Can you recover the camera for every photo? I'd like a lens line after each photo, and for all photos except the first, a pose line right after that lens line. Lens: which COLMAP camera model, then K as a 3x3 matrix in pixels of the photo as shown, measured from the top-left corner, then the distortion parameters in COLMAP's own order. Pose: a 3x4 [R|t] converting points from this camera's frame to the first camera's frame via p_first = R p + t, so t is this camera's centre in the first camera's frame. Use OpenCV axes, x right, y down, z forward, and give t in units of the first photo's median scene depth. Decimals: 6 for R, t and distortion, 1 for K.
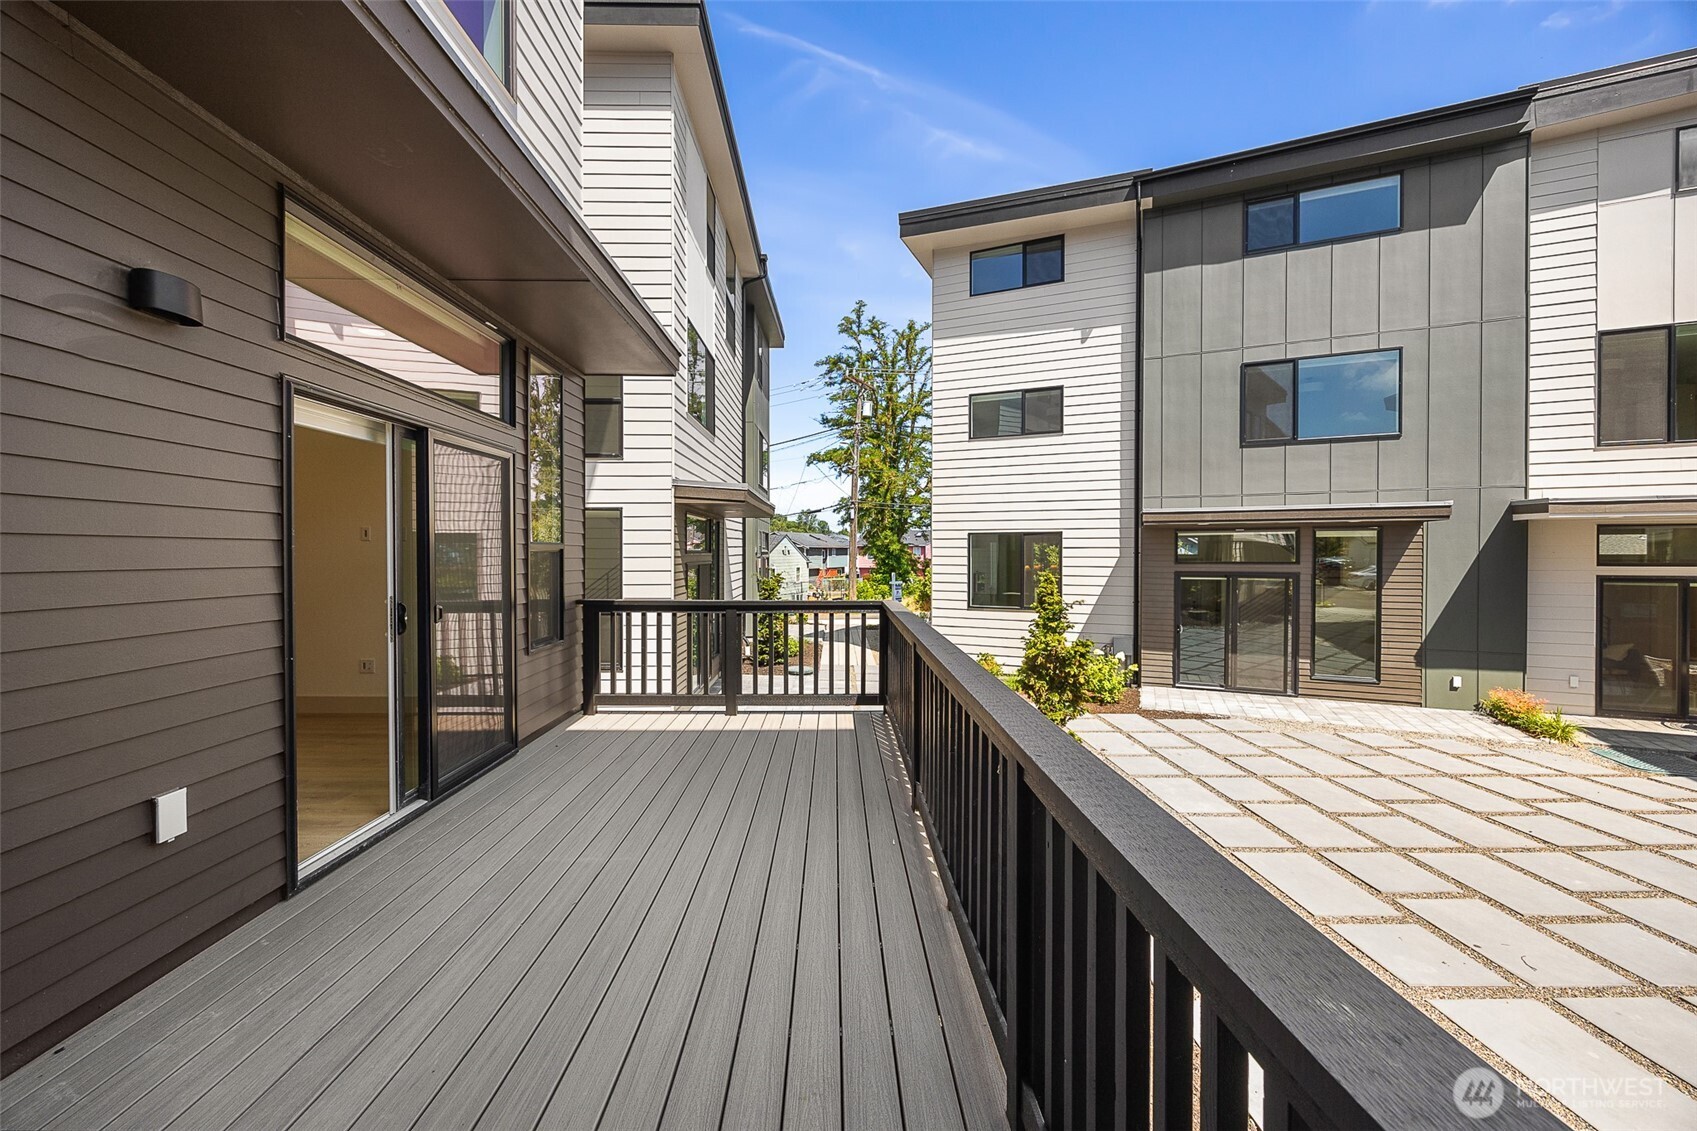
lens RADIAL K [[636.7, 0, 849.1], [0, 636.7, 555.7], [0, 0, 1]] dist [-0.001400, -0.000319]
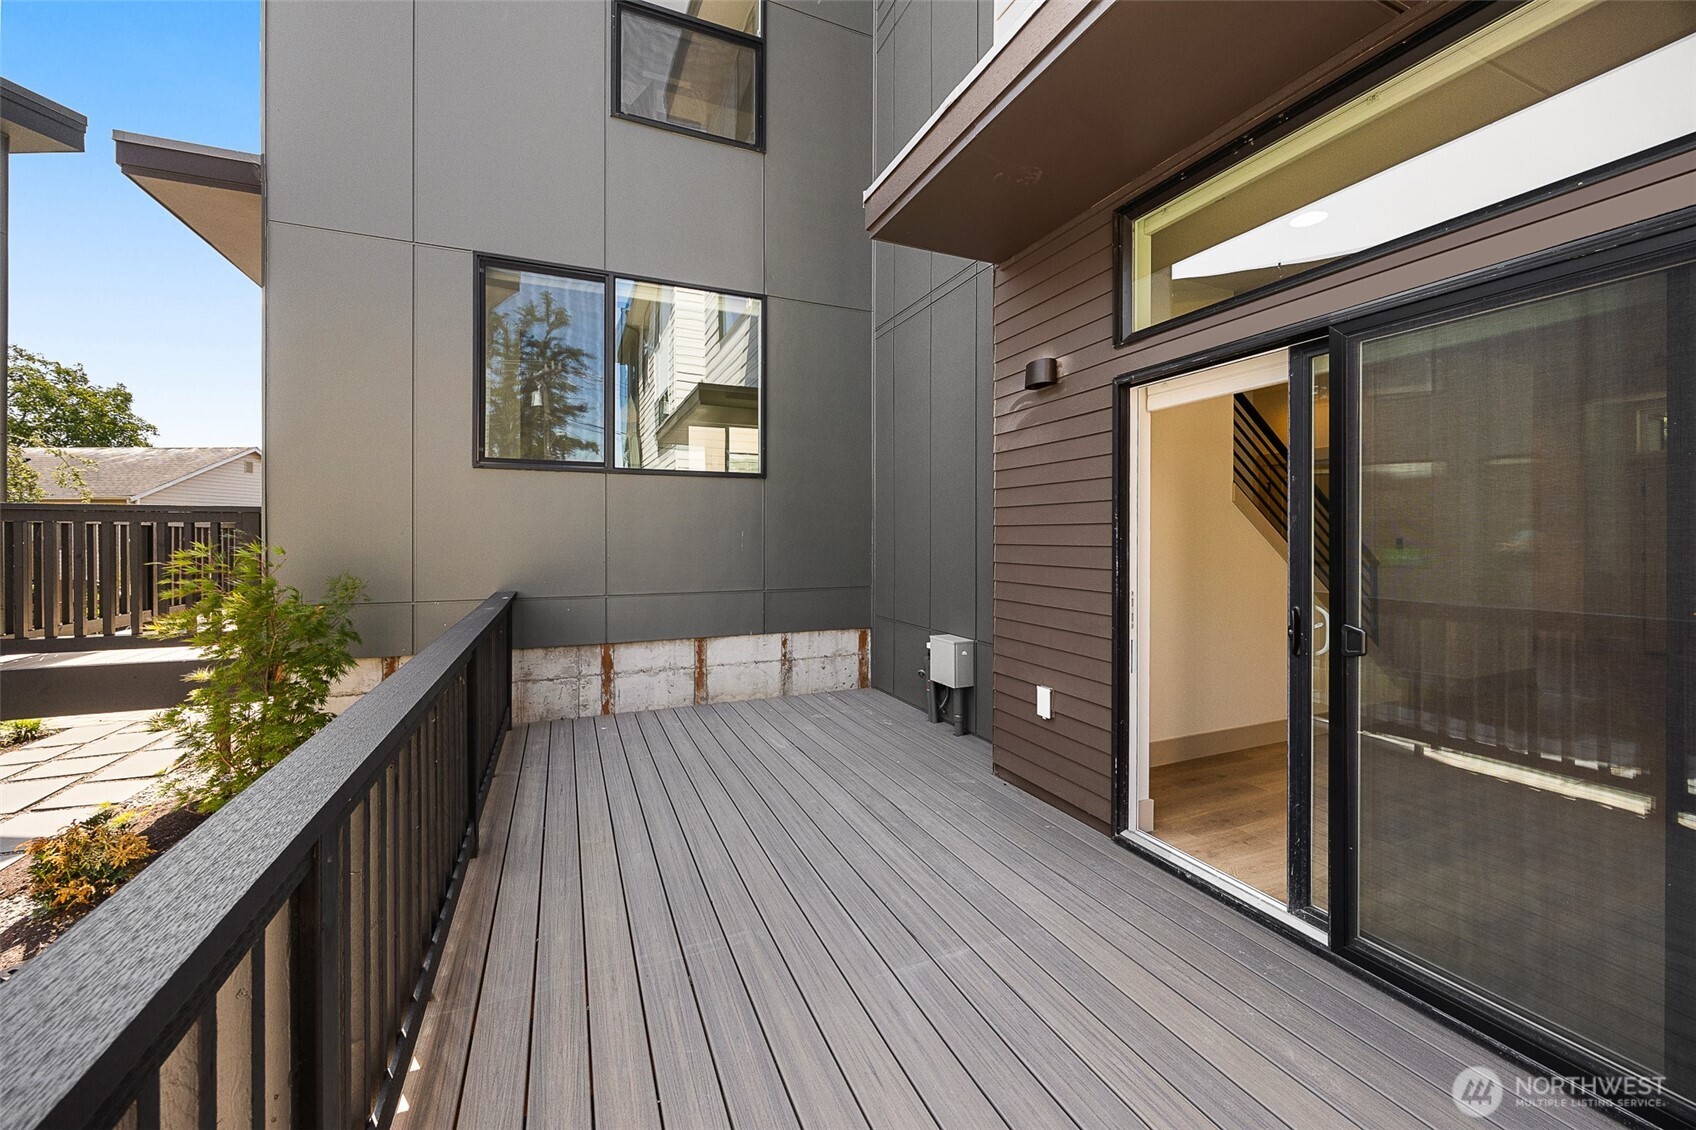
lens RADIAL K [[657.4, 0, 844.5], [0, 657.4, 529.3], [0, 0, 1]] dist [-0.001172, -0.000272]
pose [[-0.928500, -0.006150, -0.371281, -0.008234], [-0.003769, 0.999967, -0.007137, -0.000963], [0.371312, -0.005227, -0.928493, 1.913862]]
